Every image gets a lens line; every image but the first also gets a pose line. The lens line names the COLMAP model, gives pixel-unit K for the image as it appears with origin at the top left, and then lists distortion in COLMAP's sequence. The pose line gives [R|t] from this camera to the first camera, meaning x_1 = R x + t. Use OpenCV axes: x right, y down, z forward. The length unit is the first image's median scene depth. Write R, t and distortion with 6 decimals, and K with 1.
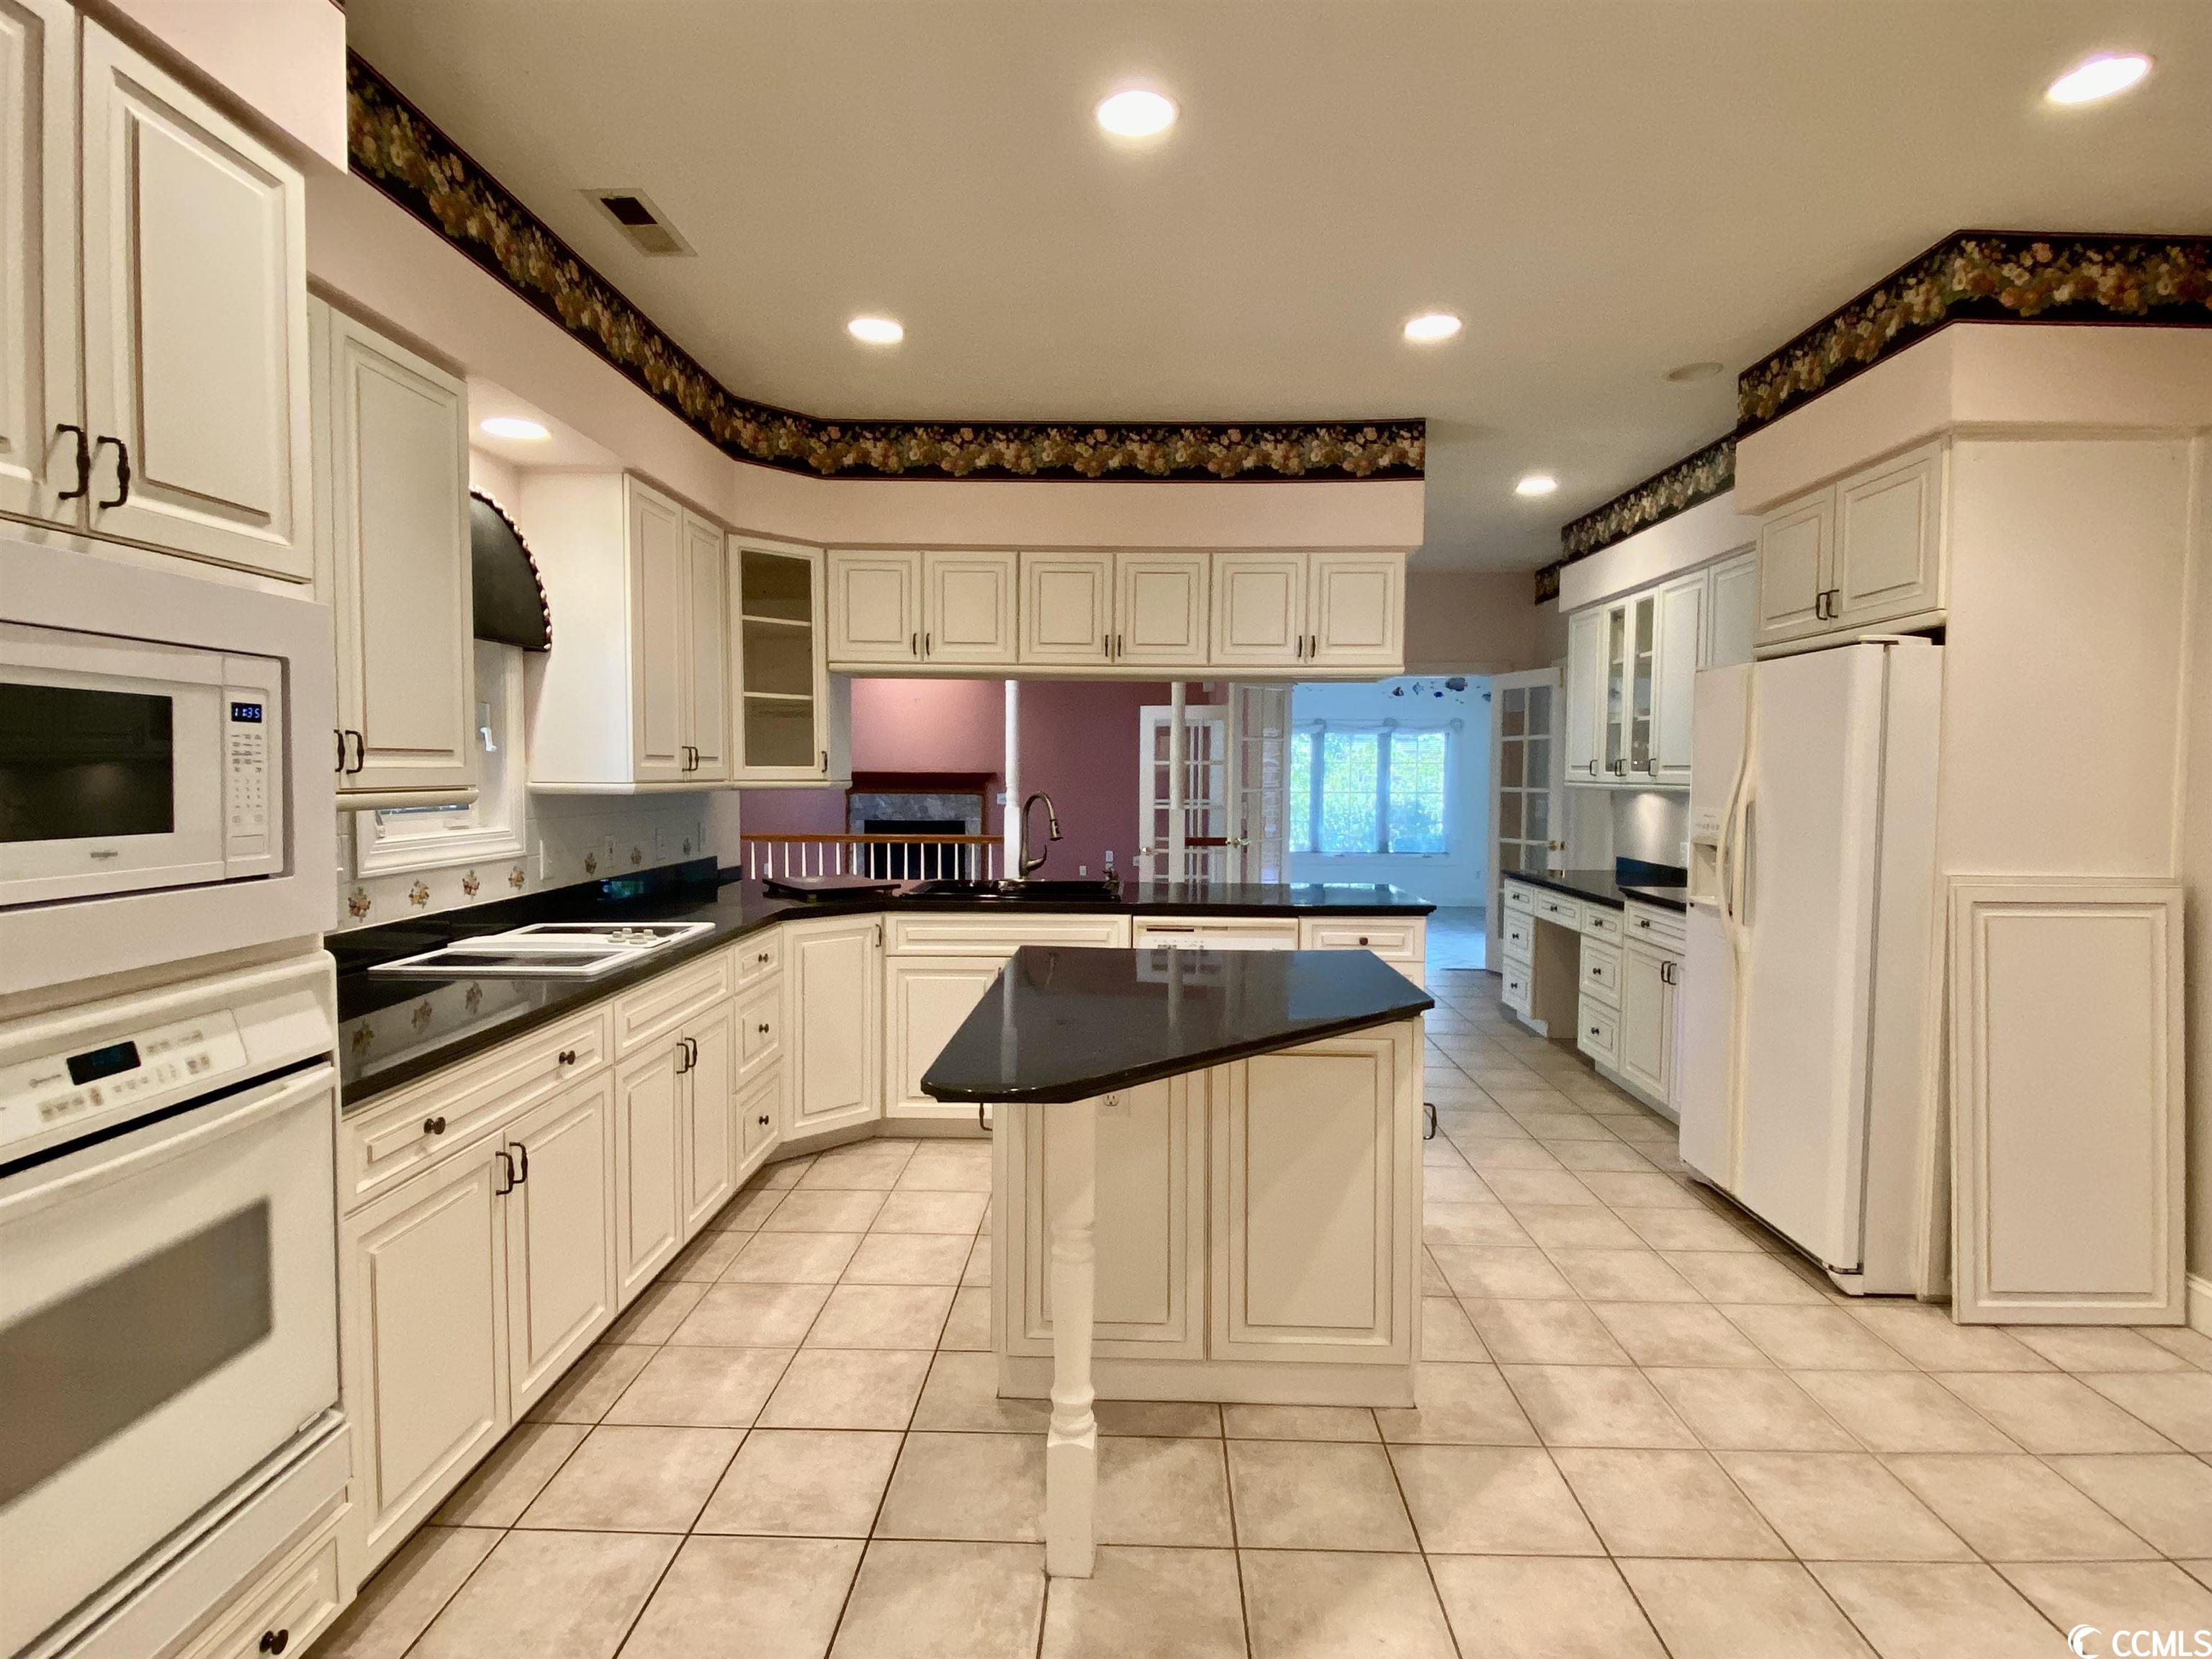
lens RADIAL K [[1141.4, 0, 1084.5], [0, 1141.4, 832.5], [0, 0, 1]] dist [0.006137, -0.023170]
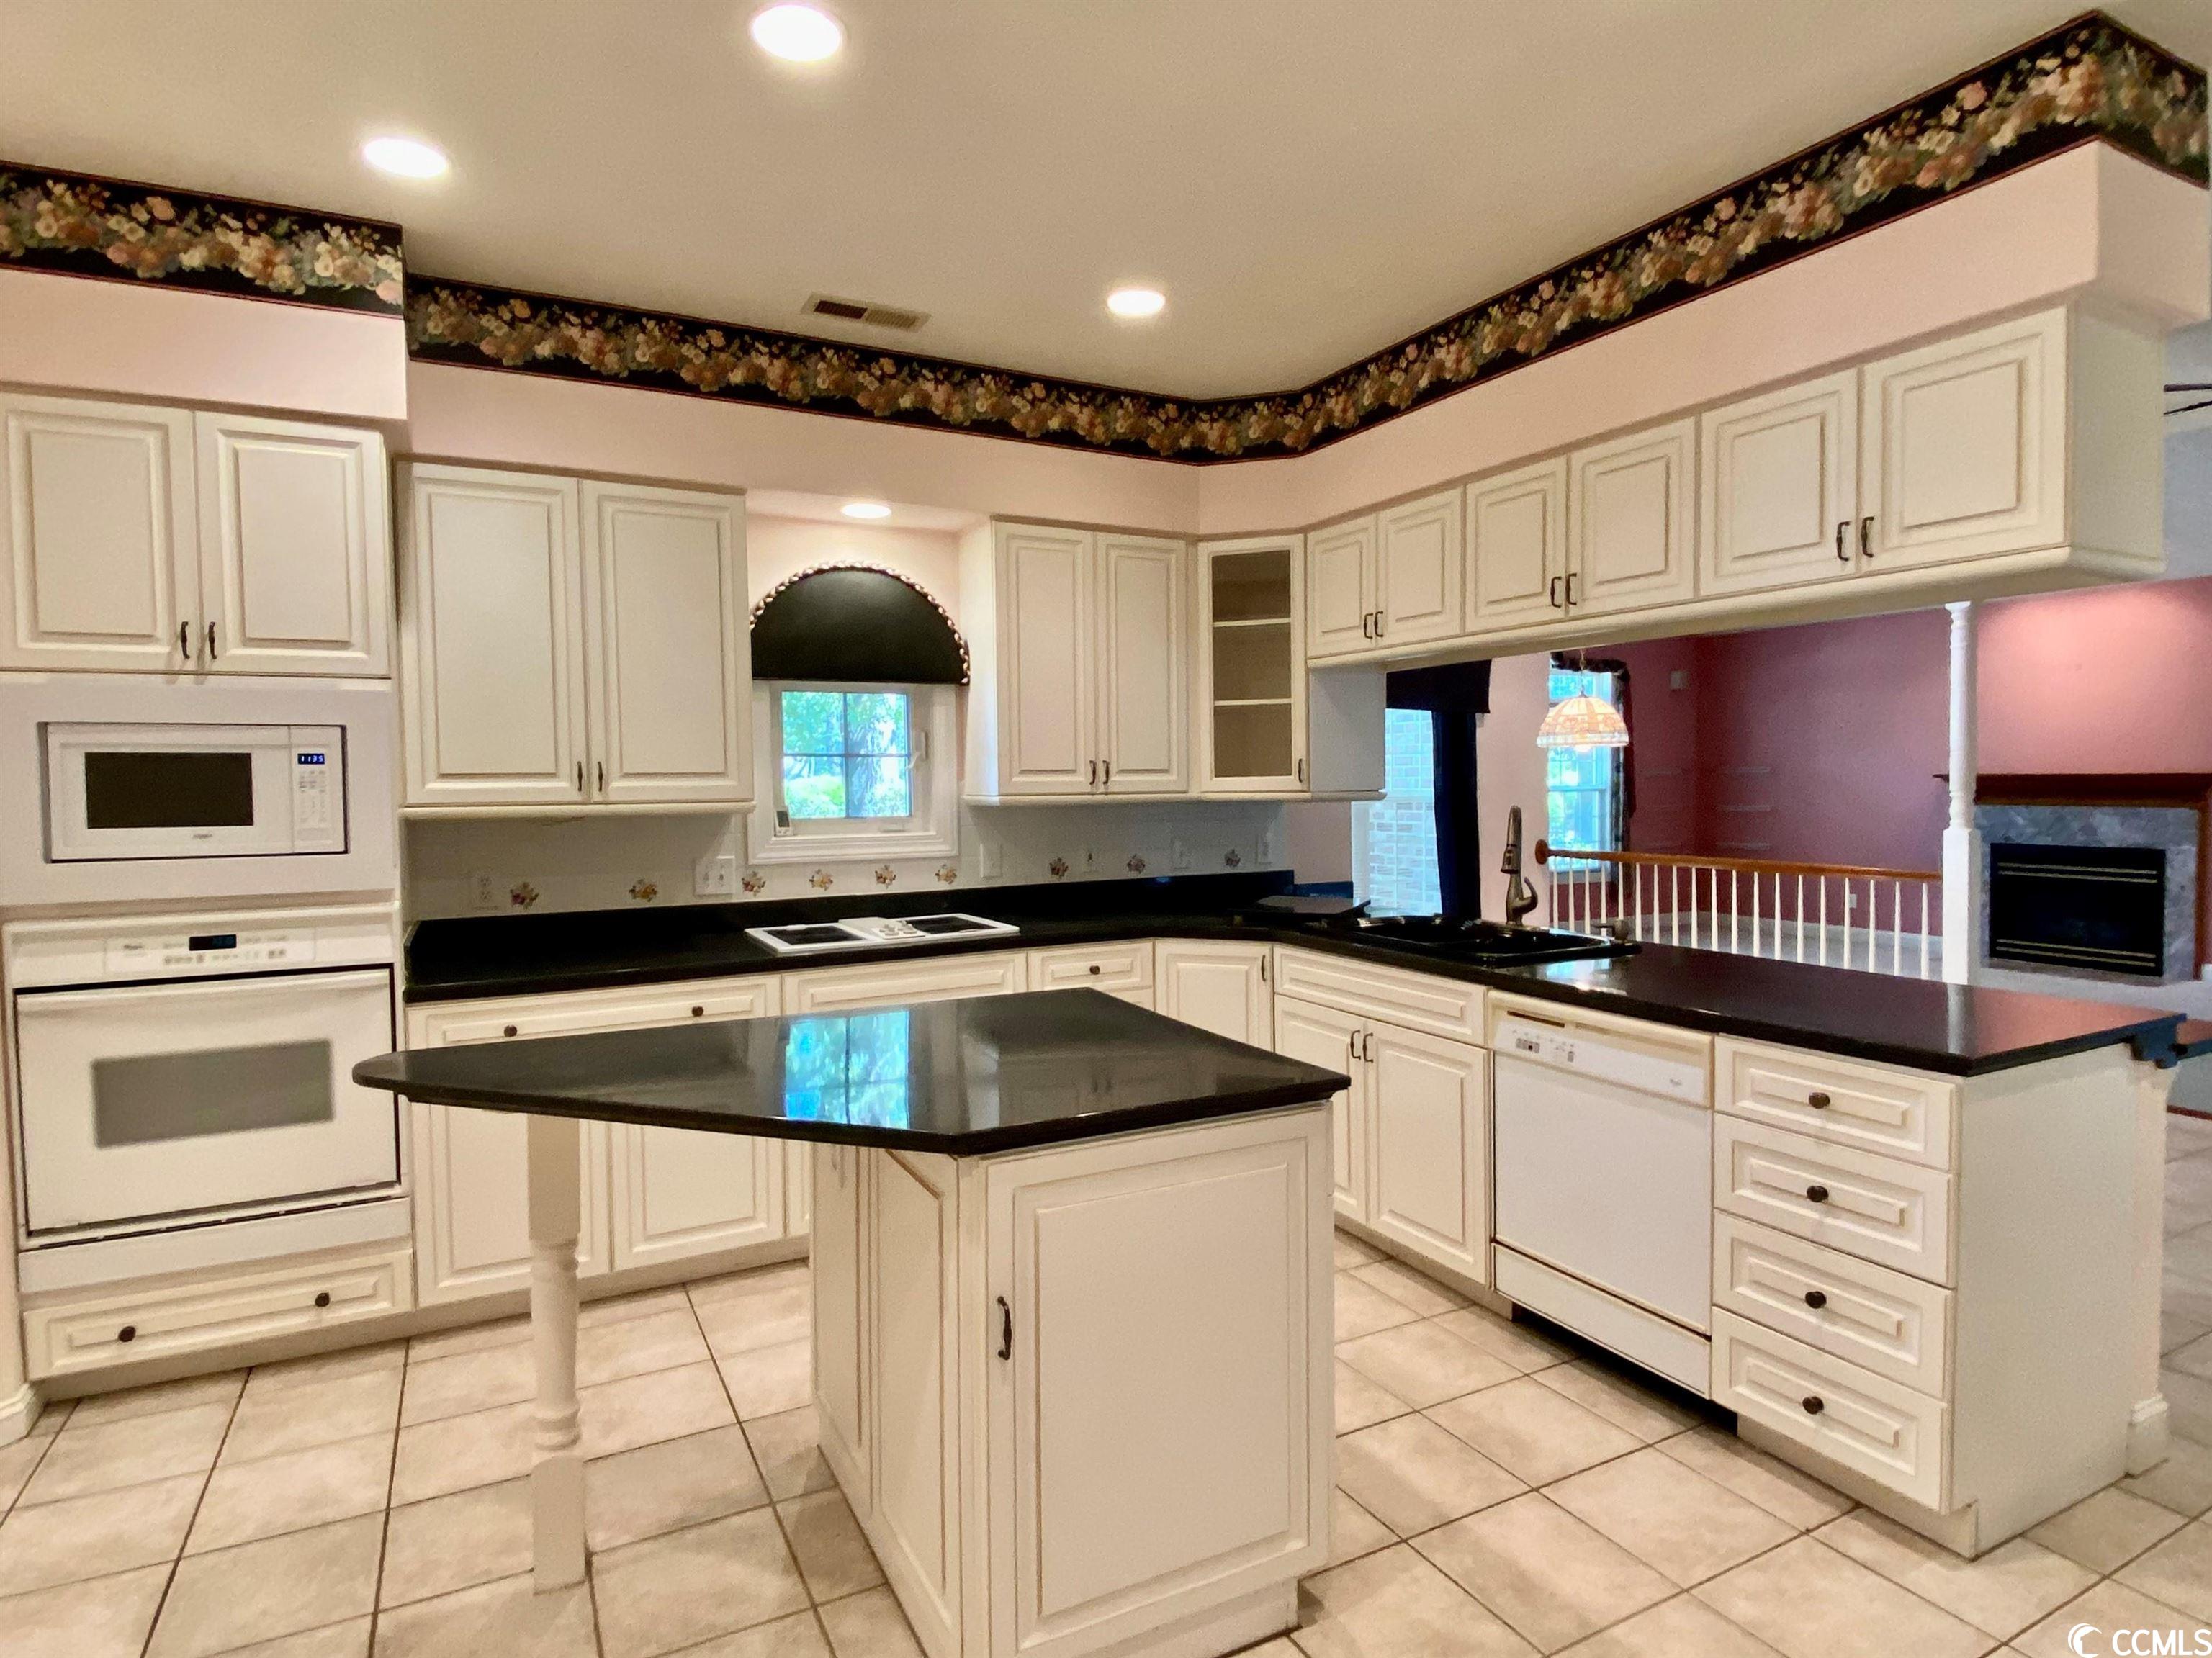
lens RADIAL K [[1141.3, 0, 1065.1], [0, 1141.3, 829.0], [0, 0, 1]] dist [0.006137, -0.023170]
pose [[0.480490, 0.025940, -0.876617, 0.507944], [-0.034179, 0.999357, 0.010838, -0.020925], [0.876334, 0.024754, 0.481068, 0.437489]]
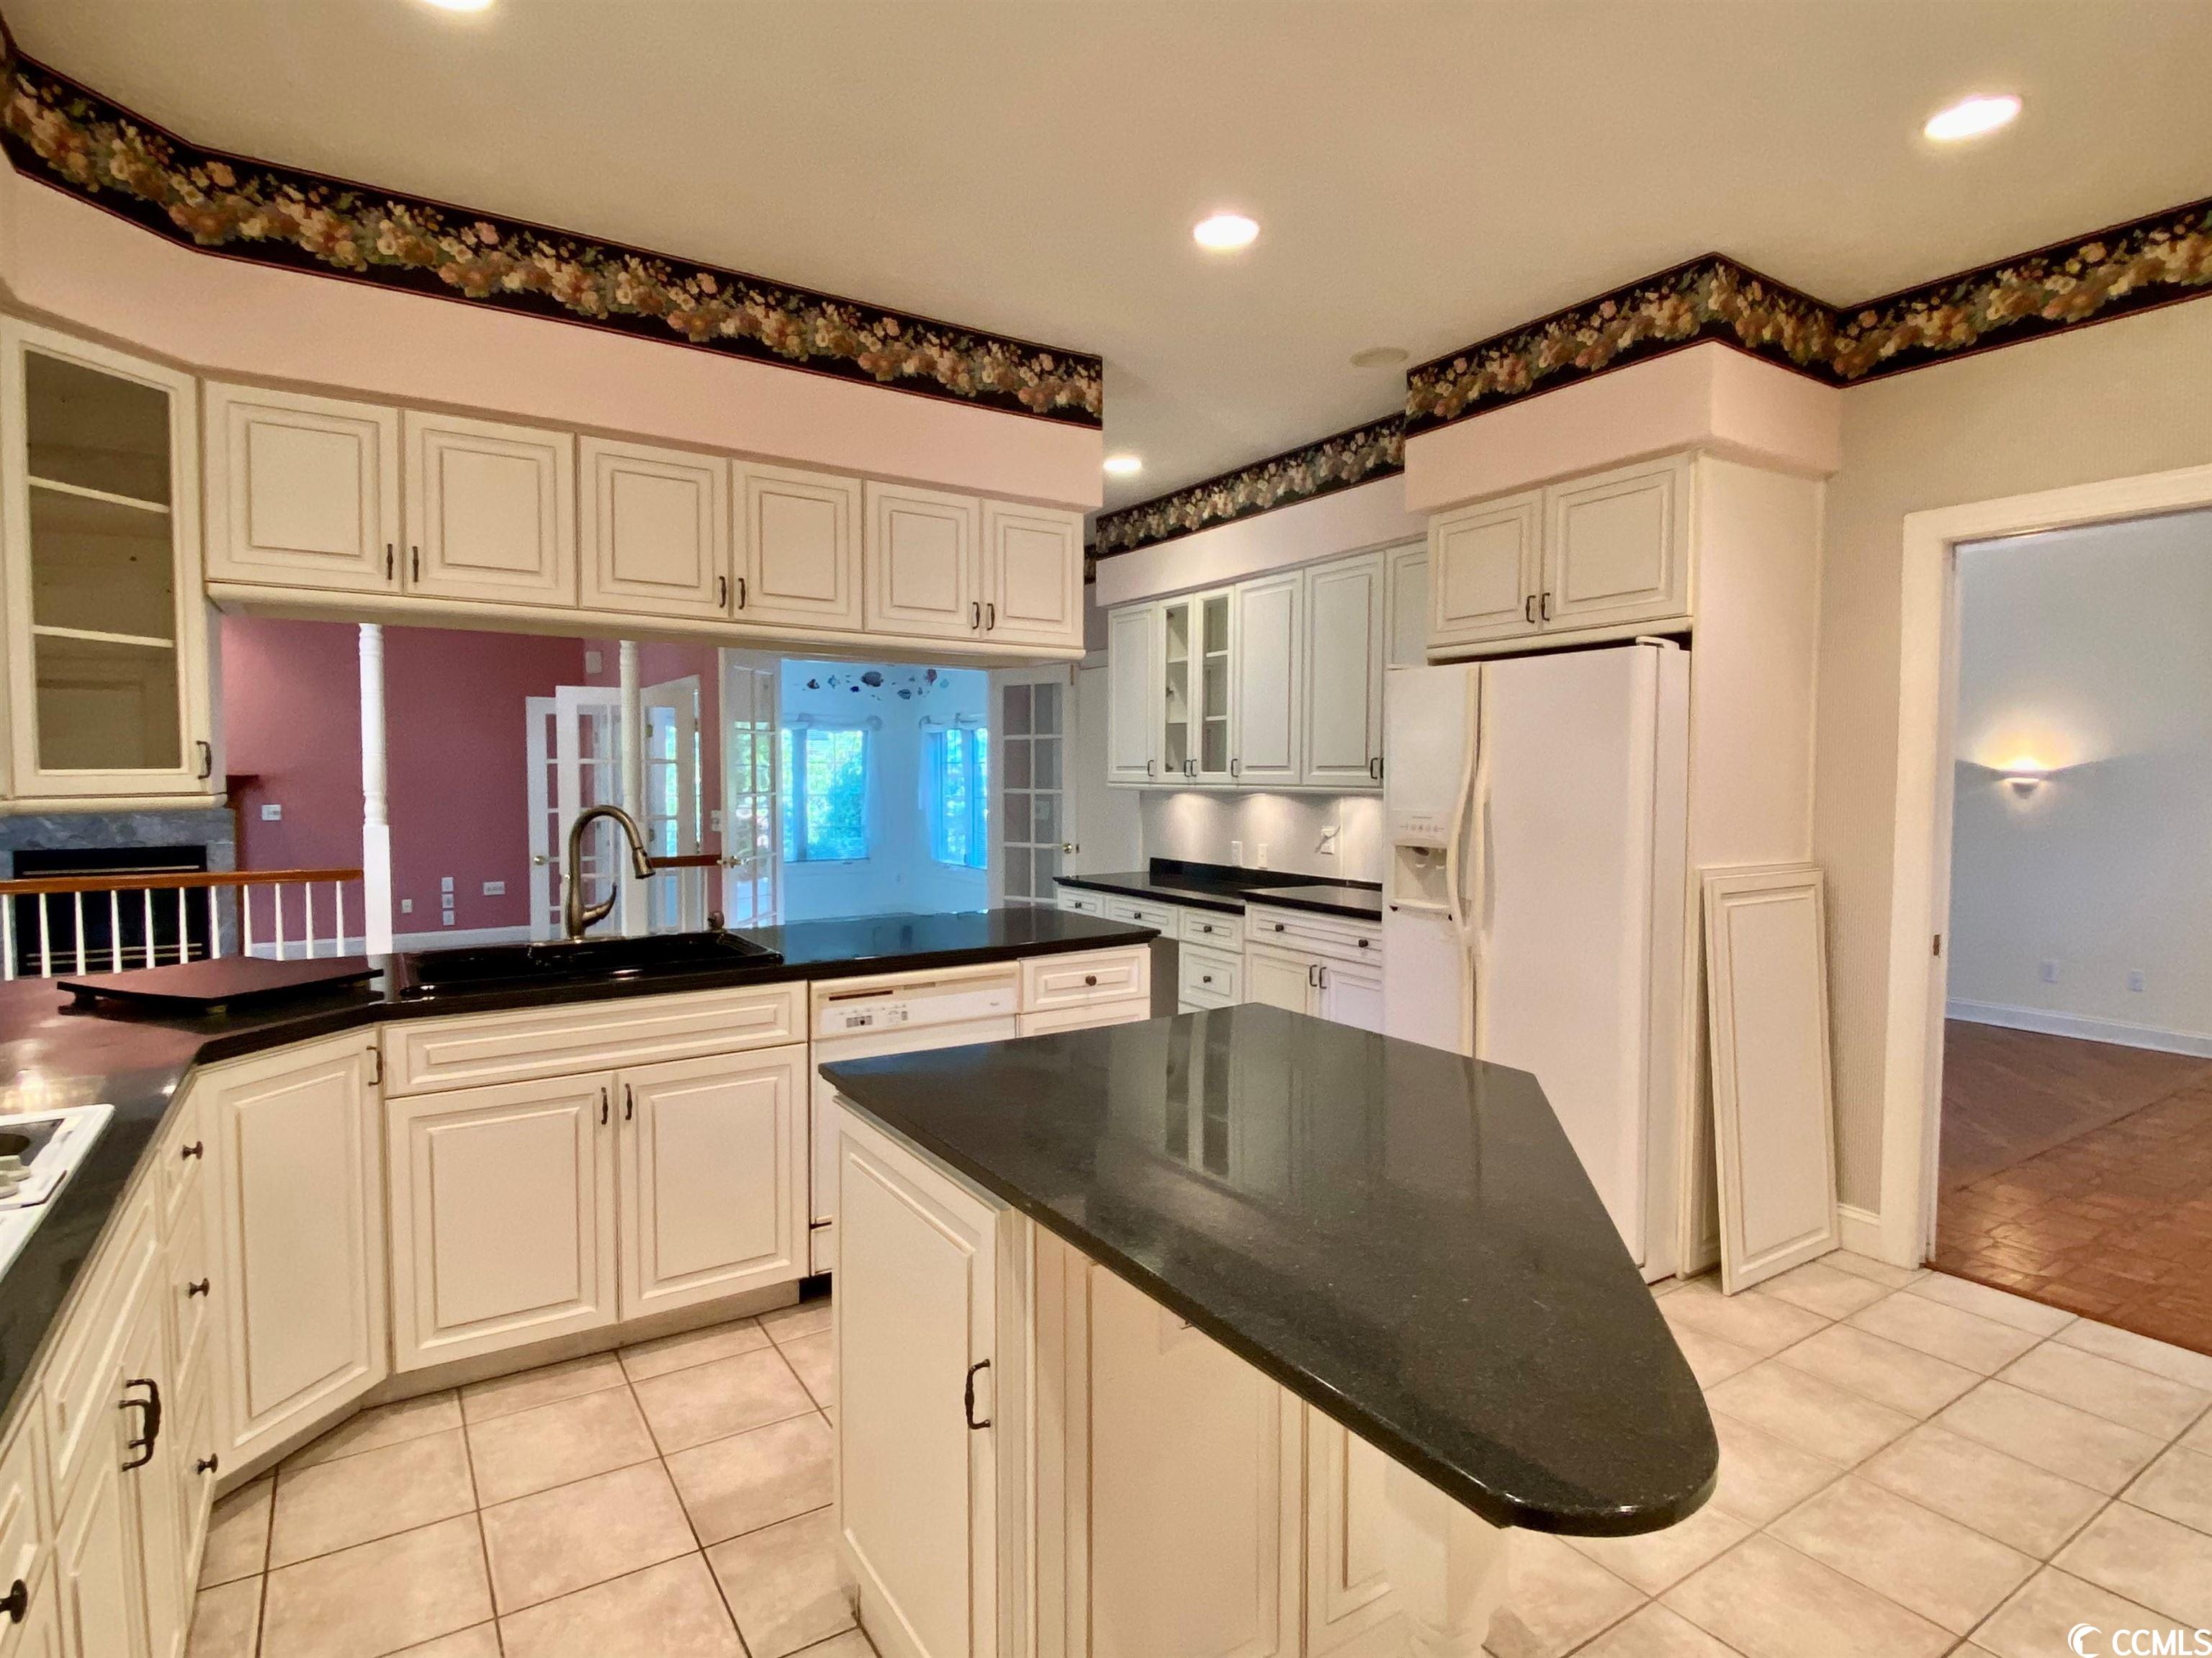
lens RADIAL K [[1141.3, 0, 1105.5], [0, 1141.3, 829.1], [0, 0, 1]] dist [0.006137, -0.023170]
pose [[0.813781, -0.032777, 0.580246, -0.207888], [0.034325, 0.999376, 0.008313, -0.019413], [-0.580157, 0.013152, 0.814399, 0.320037]]
